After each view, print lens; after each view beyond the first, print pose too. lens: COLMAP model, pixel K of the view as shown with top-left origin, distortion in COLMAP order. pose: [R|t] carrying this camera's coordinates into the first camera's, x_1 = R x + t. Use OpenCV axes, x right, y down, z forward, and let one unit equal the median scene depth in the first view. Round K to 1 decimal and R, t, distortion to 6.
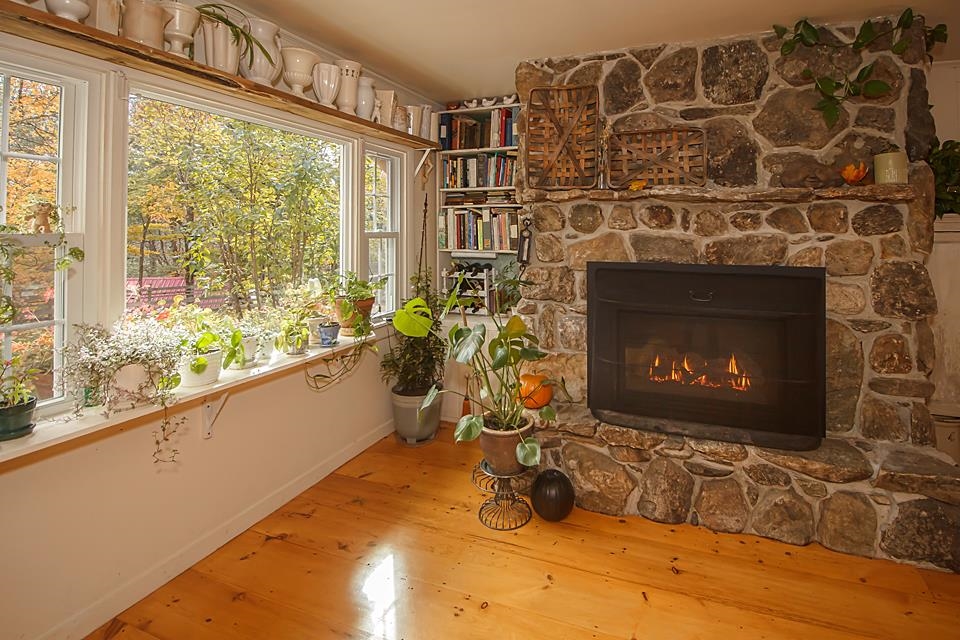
lens RADIAL K [[474.2, 0, 504.1], [0, 474.2, 224.0], [0, 0, 1]] dist [-0.012123, -0.000468]
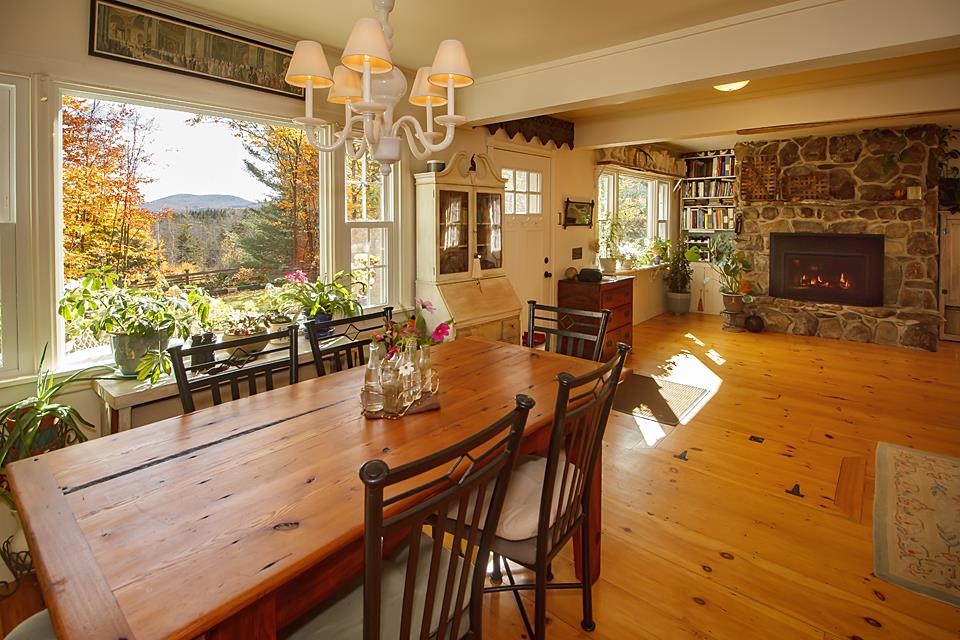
lens RADIAL K [[467.4, 0, 488.9], [0, 467.4, 232.4], [0, 0, 1]] dist [-0.028183, -0.000607]
pose [[0.947567, 0.007978, -0.319457, -0.429644], [0.004191, 0.999292, 0.037386, -0.010277], [0.319529, -0.036765, 0.946863, -1.666936]]
